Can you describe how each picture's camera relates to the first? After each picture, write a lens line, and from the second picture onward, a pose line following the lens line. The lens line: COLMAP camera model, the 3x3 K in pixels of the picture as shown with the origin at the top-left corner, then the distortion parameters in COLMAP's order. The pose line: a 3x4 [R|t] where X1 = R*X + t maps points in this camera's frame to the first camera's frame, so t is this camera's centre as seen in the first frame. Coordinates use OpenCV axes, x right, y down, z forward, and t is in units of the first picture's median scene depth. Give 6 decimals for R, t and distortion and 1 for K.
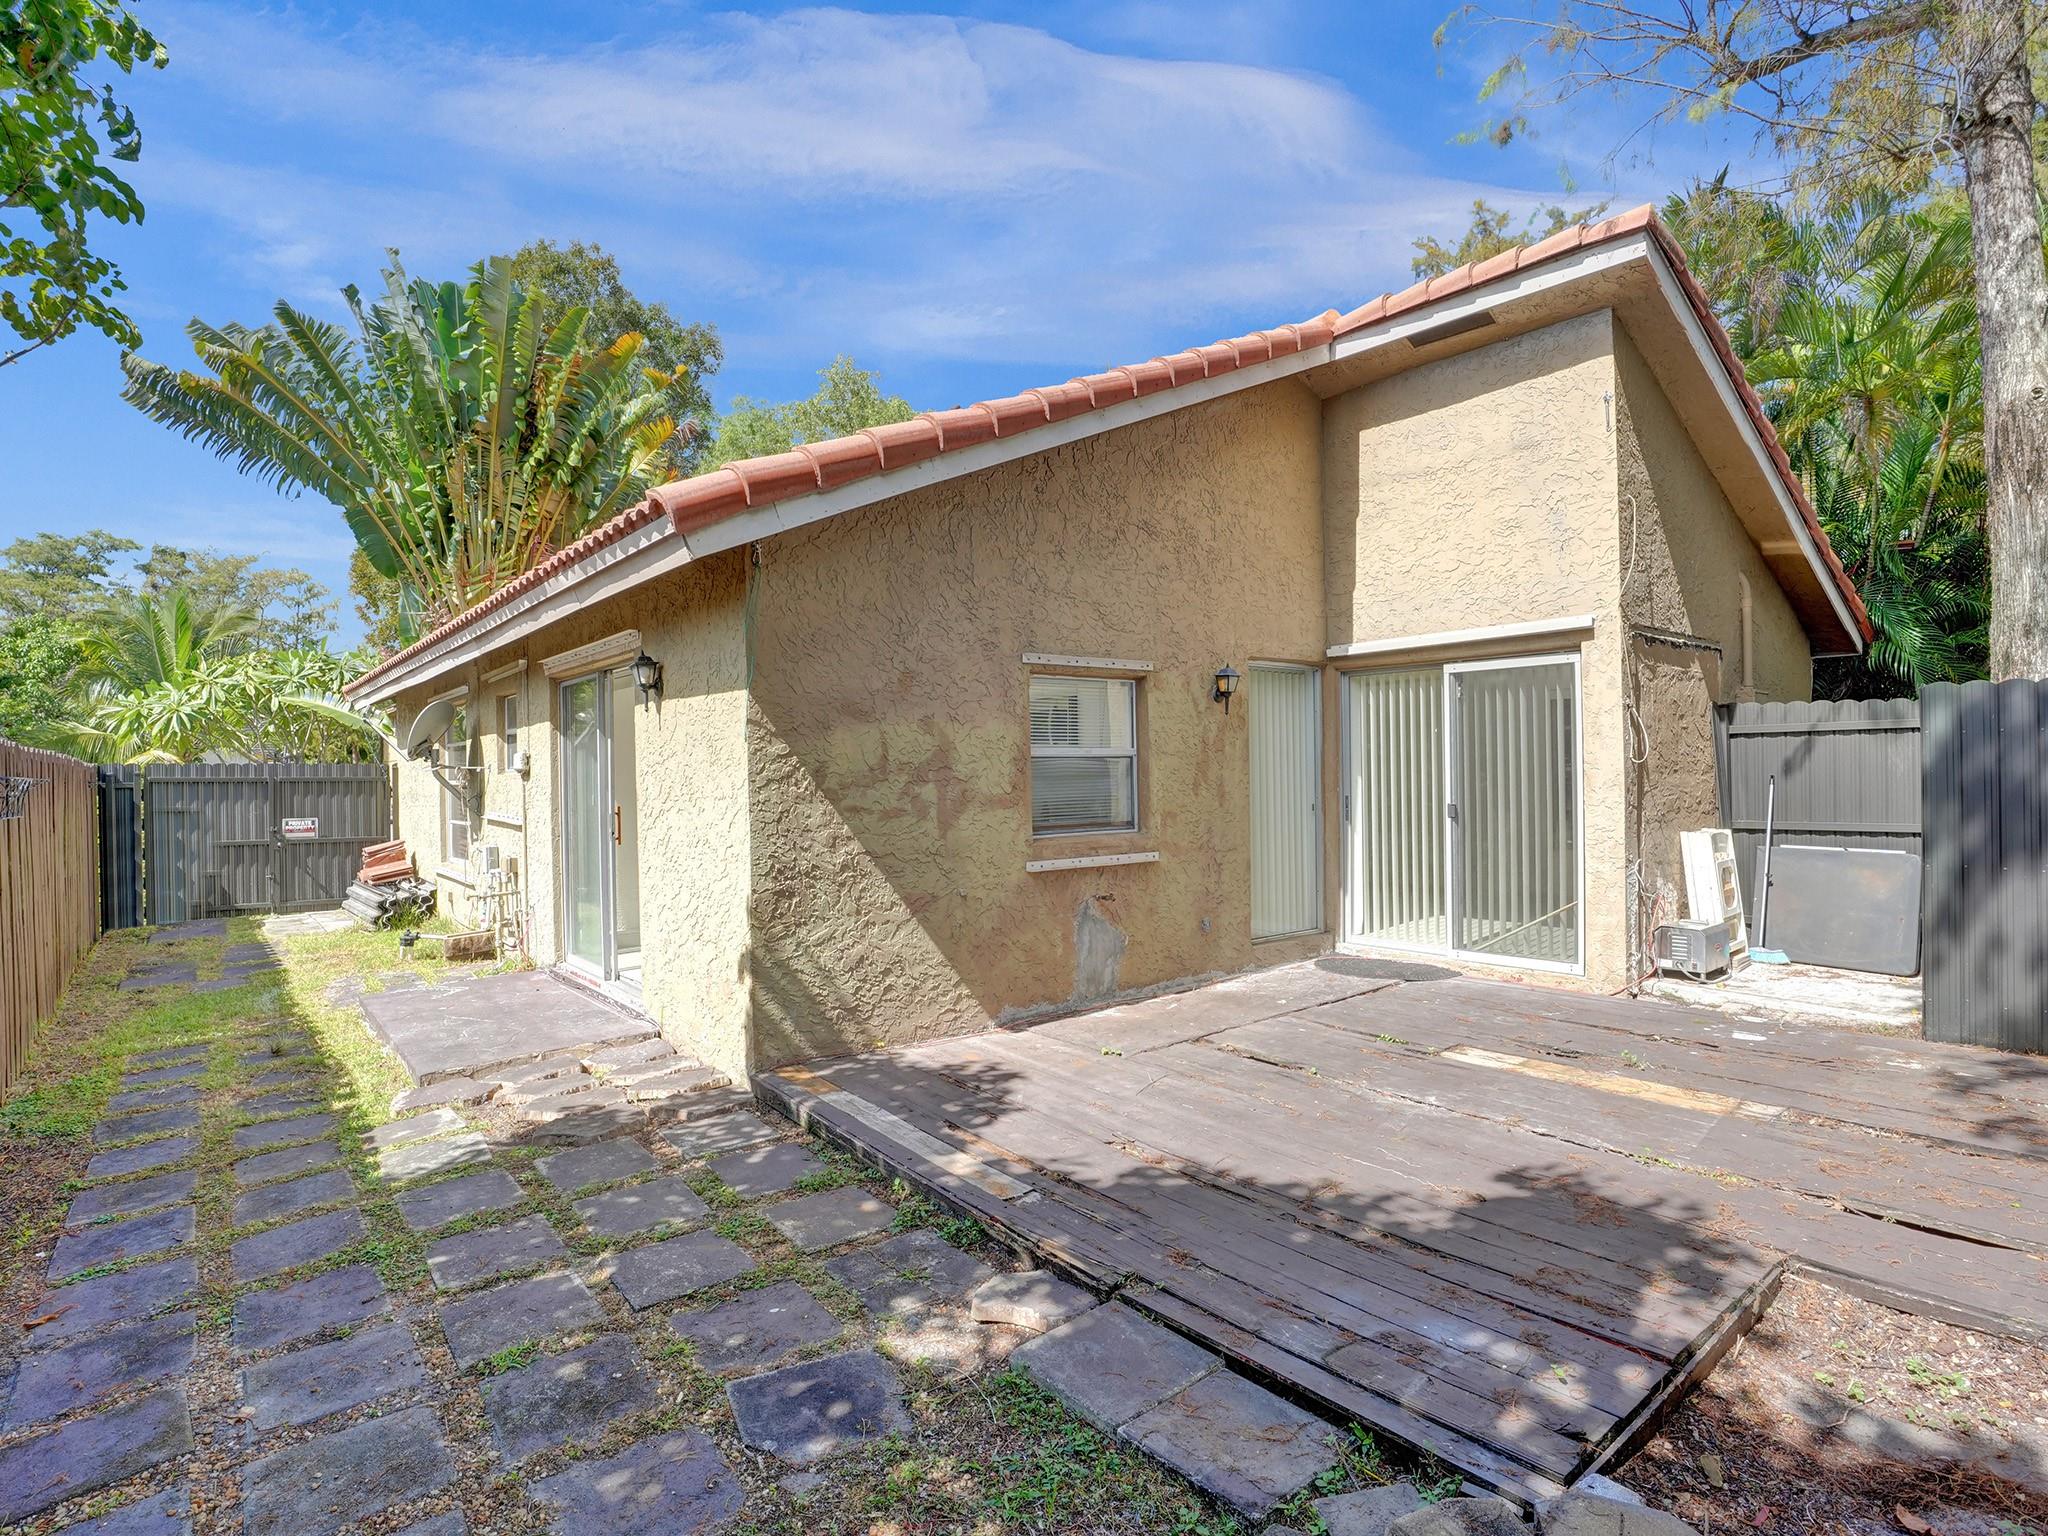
lens RADIAL K [[1064.0, 0, 1021.6], [0, 1064.0, 769.3], [0, 0, 1]] dist [-0.072767, 0.030304]
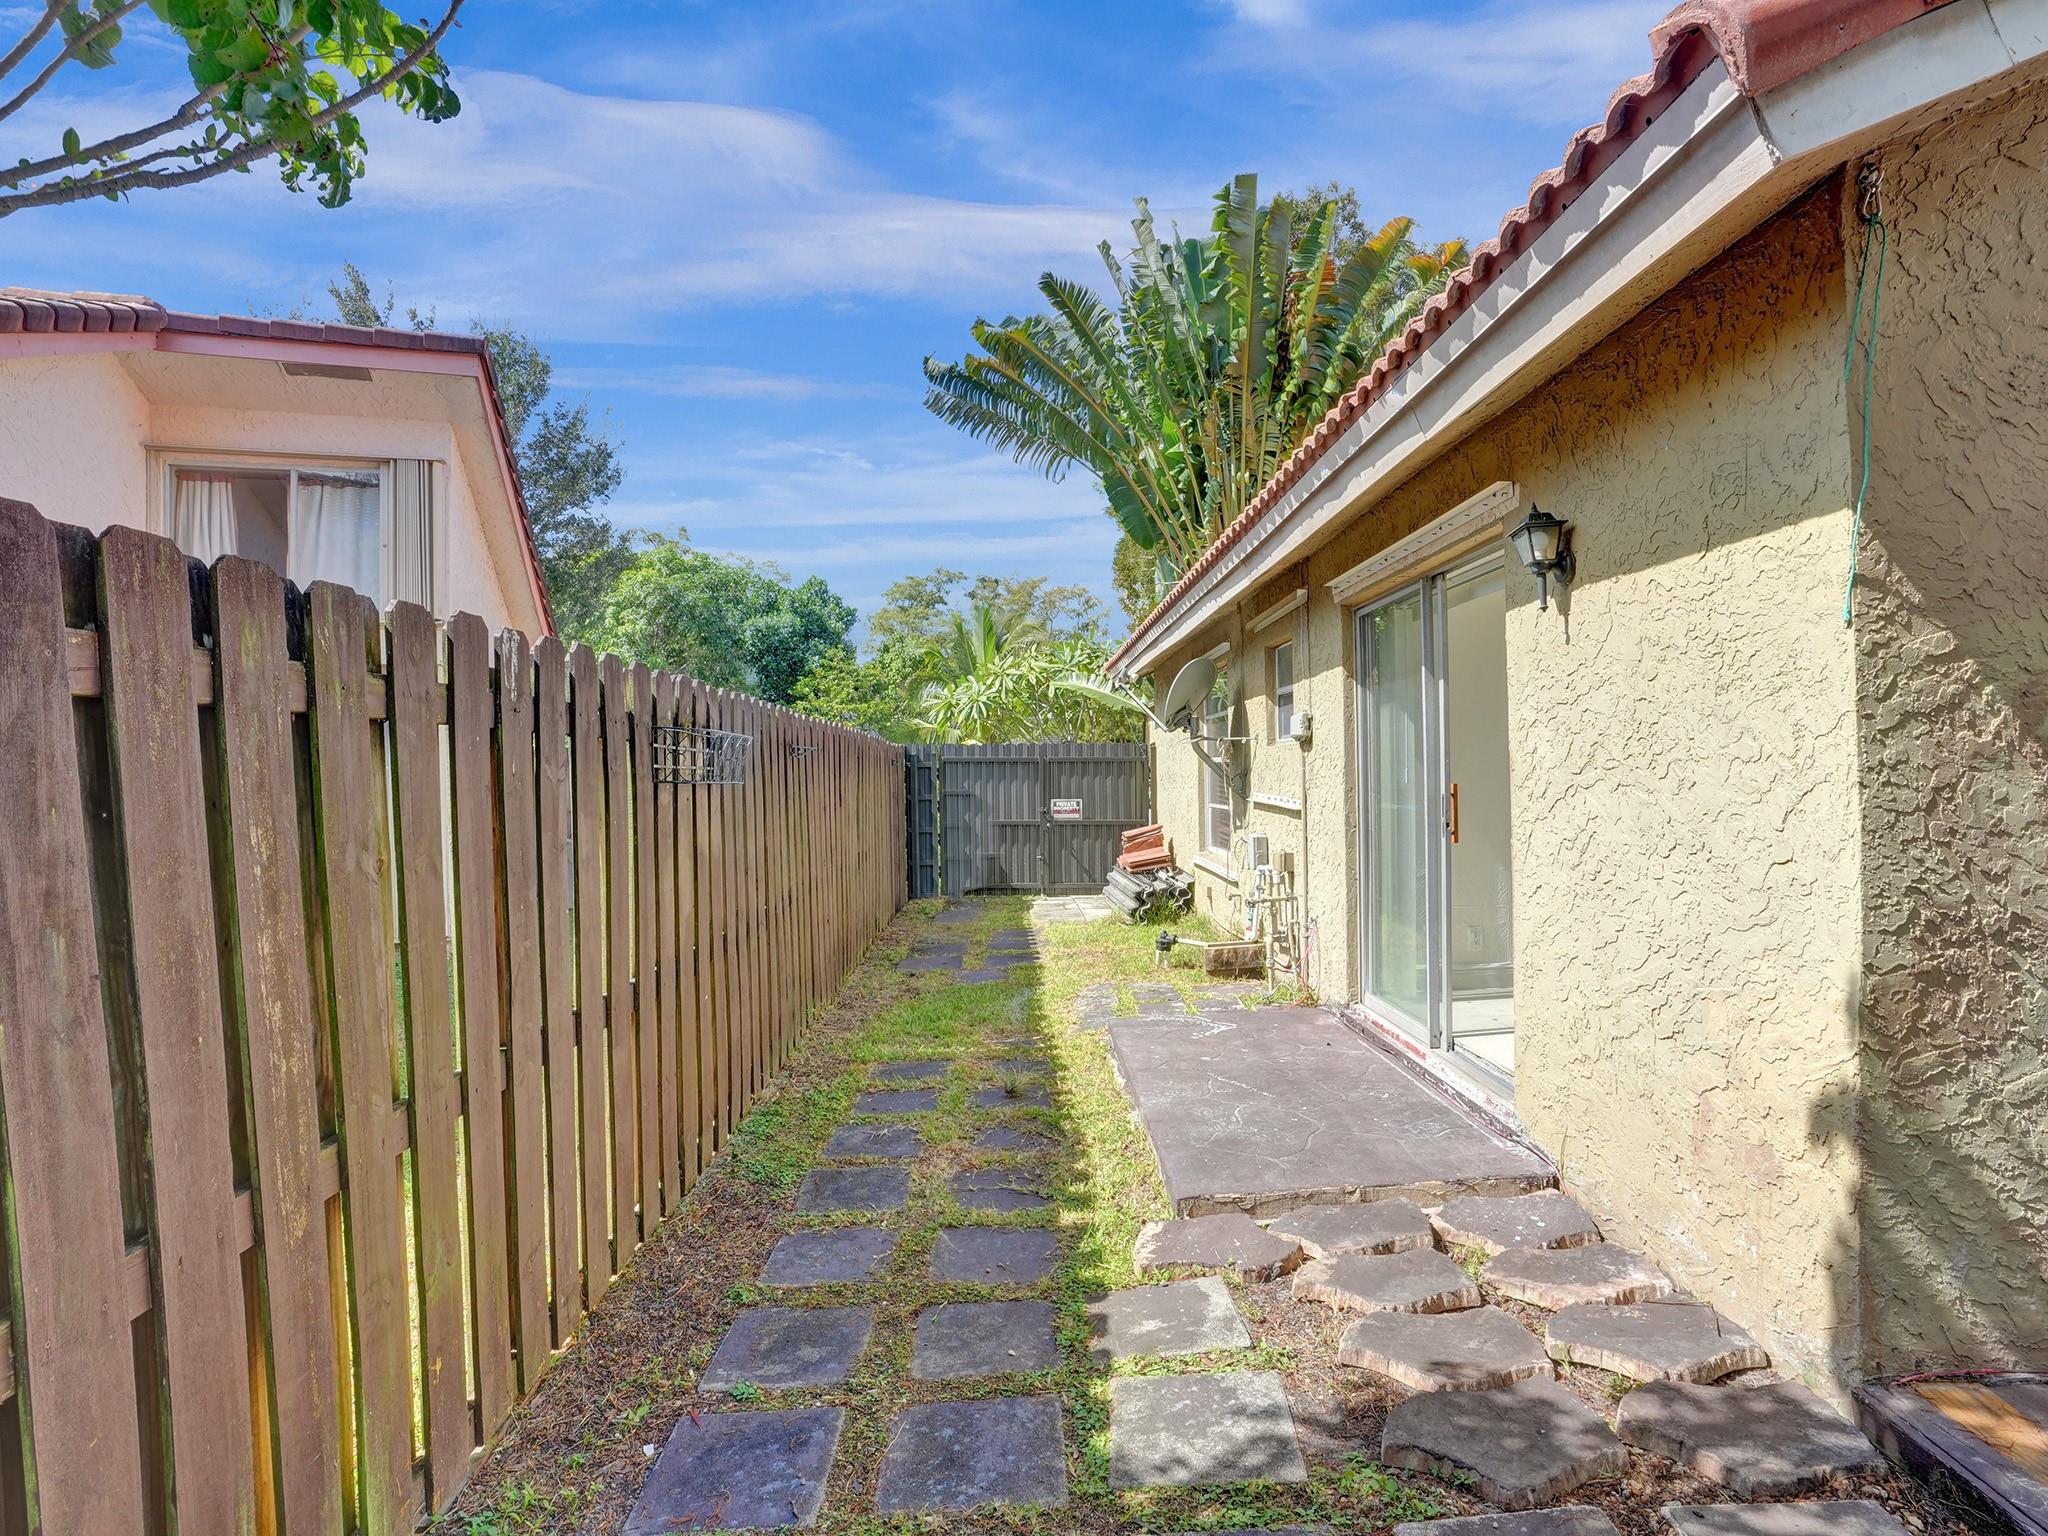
lens RADIAL K [[1064.0, 0, 1021.6], [0, 1064.0, 769.3], [0, 0, 1]] dist [-0.072767, 0.030304]
pose [[0.785427, 0.002133, -0.618951, -0.213627], [0.003004, 0.999969, 0.007258, 0.023210], [0.618948, -0.007560, 0.785396, 0.362769]]
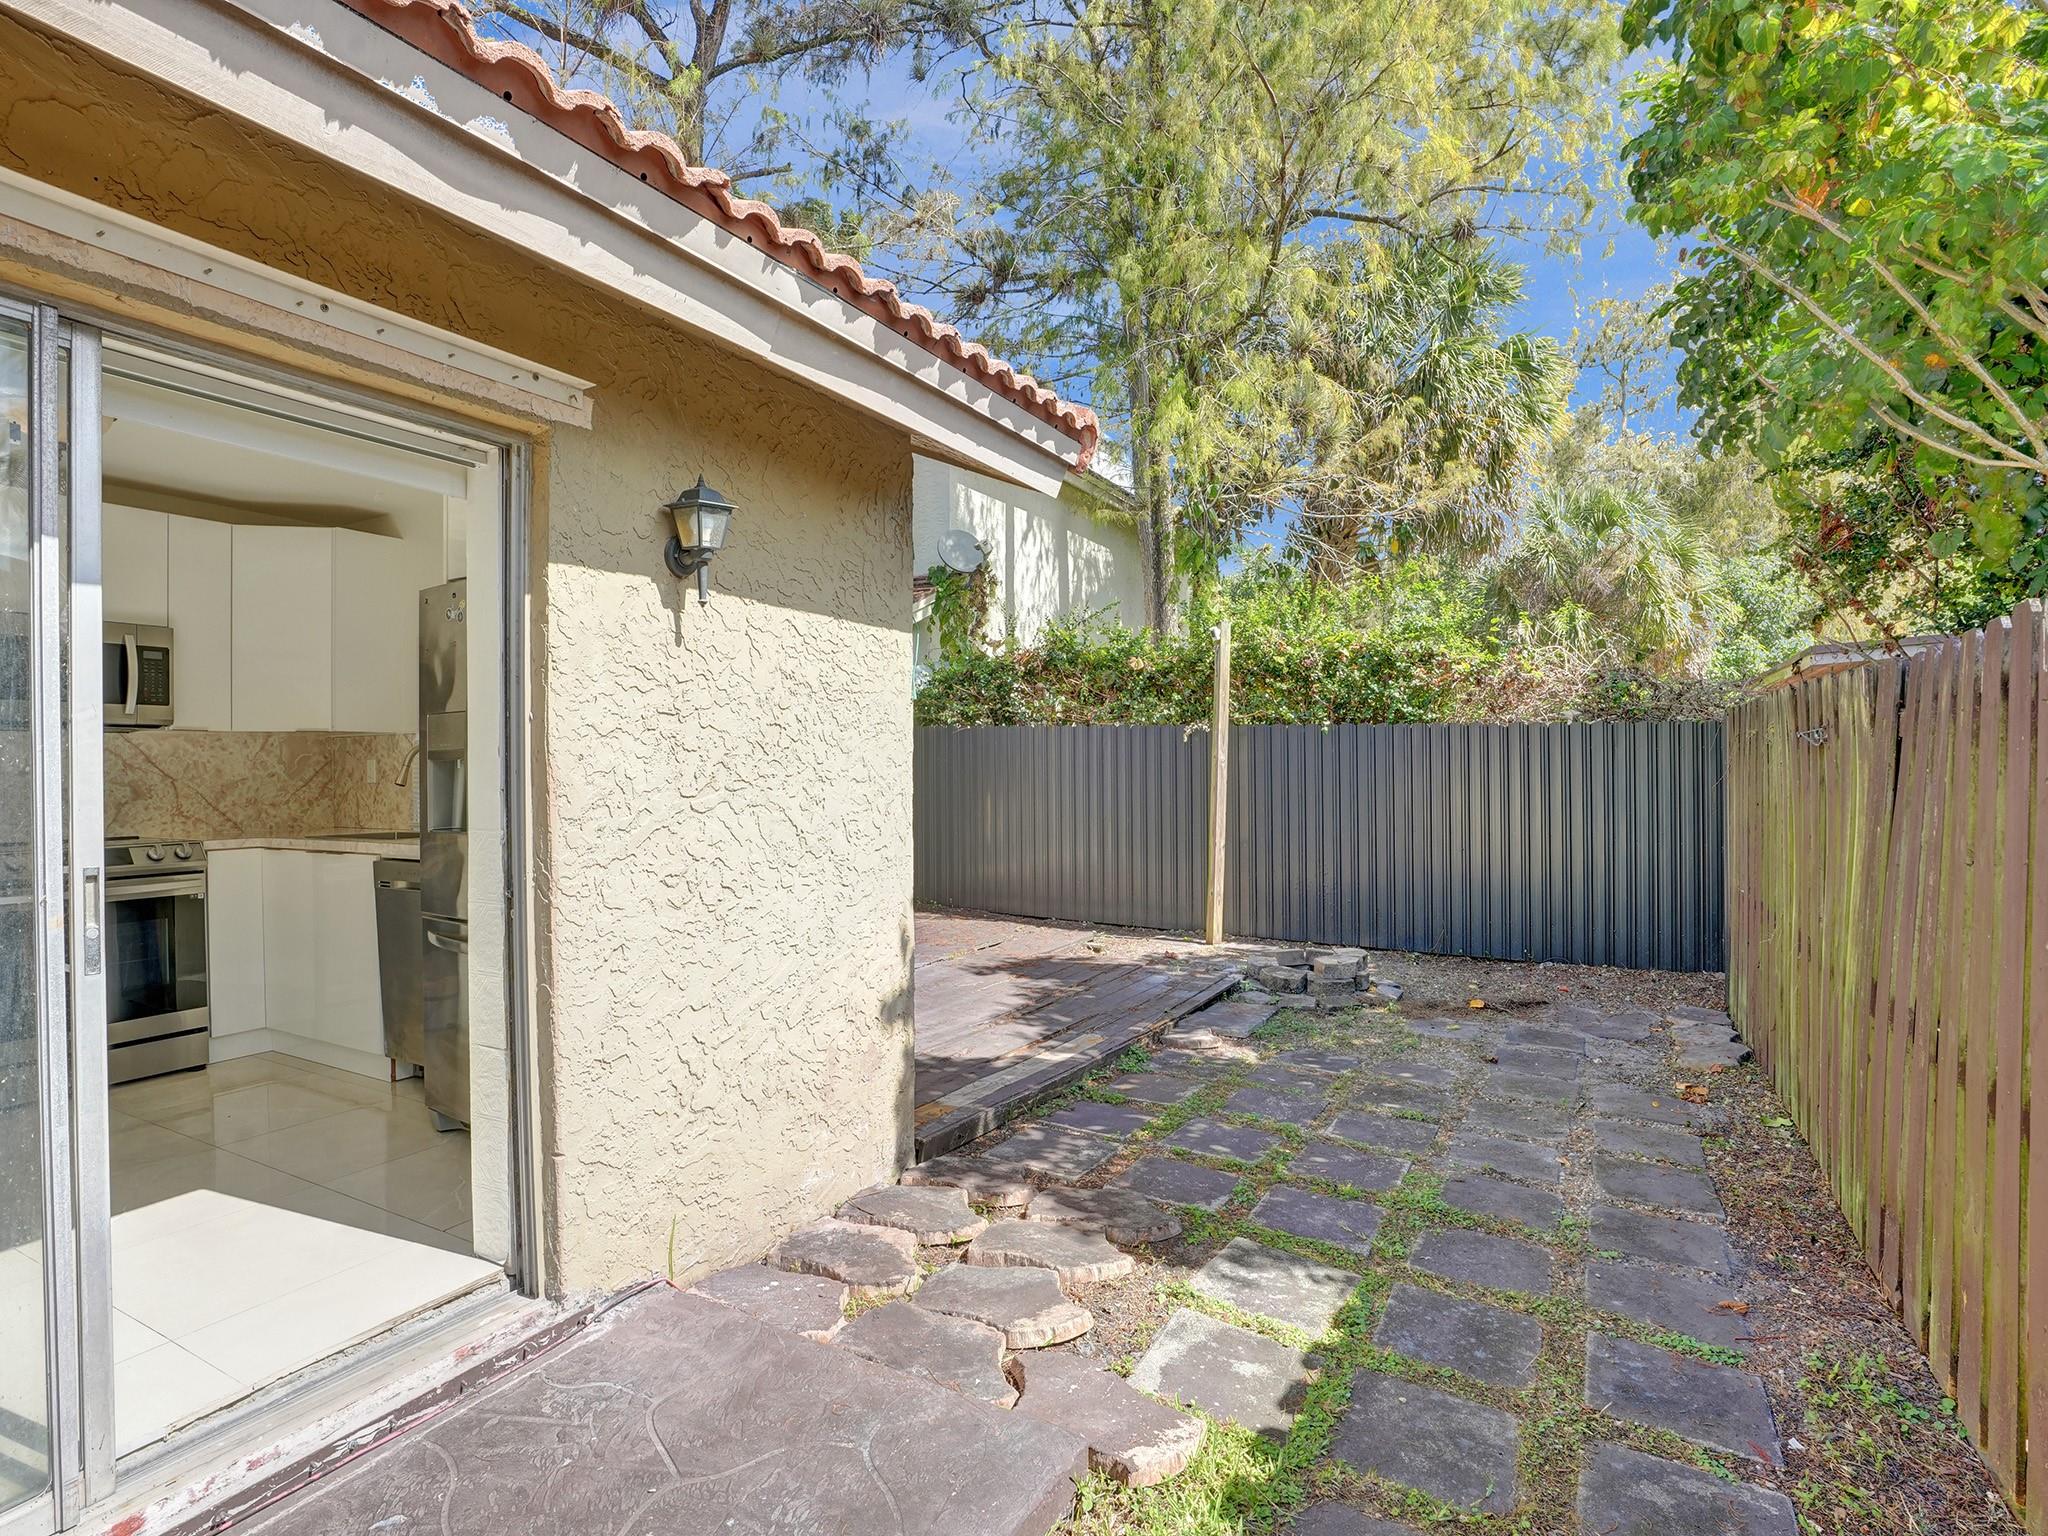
lens RADIAL K [[1064.0, 0, 1021.6], [0, 1064.0, 769.3], [0, 0, 1]] dist [-0.072767, 0.030304]
pose [[-0.381163, 0.015440, 0.924379, -0.793358], [0.011097, 0.999865, -0.012125, 0.025223], [-0.924441, 0.005637, -0.381283, 0.976448]]
